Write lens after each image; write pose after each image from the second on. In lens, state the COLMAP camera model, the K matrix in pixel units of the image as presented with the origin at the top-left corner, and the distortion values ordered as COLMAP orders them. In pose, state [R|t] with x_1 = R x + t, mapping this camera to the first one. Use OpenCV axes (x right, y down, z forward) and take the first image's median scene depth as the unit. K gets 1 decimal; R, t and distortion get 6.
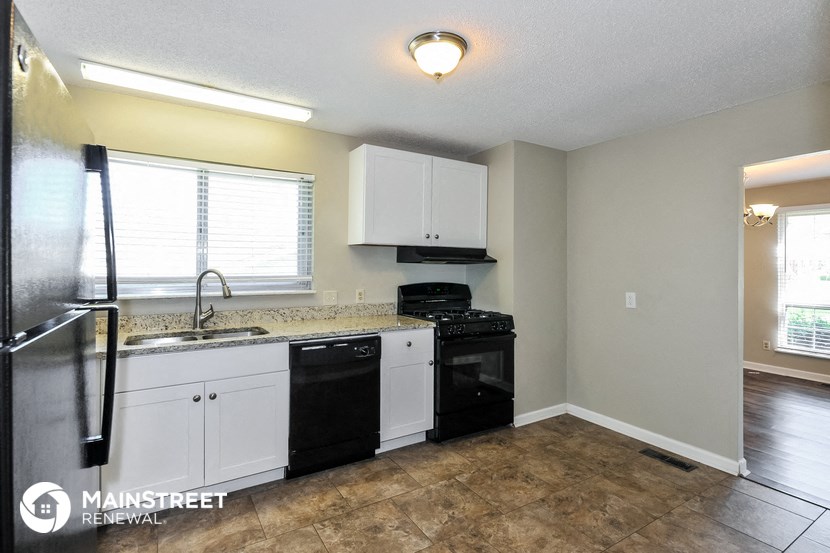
lens RADIAL K [[400.4, 0, 418.8], [0, 400.4, 268.8], [0, 0, 1]] dist [0.001161, 0.000138]
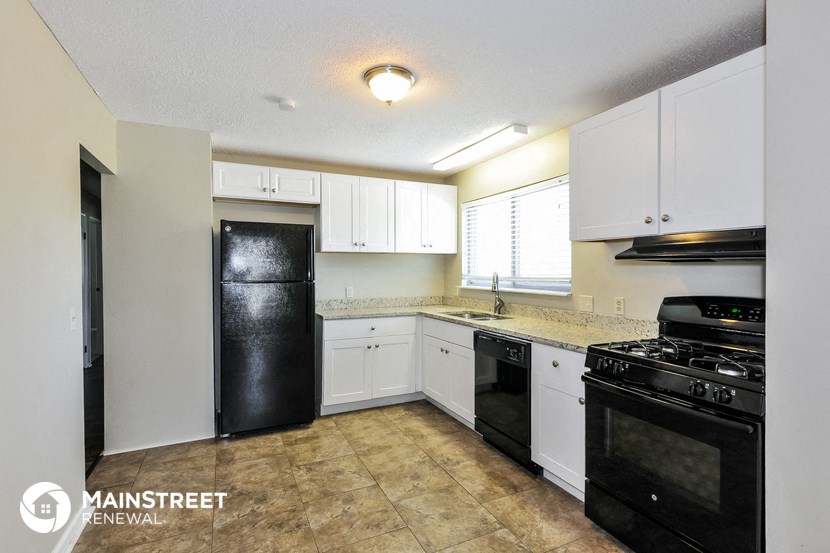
lens RADIAL K [[400.4, 0, 418.4], [0, 400.4, 277.0], [0, 0, 1]] dist [0.001161, 0.000138]
pose [[-0.105171, 0.017426, -0.994301, 0.915183], [-0.002290, 0.999840, 0.017766, -0.002094], [0.994452, 0.004145, -0.105114, 0.918104]]
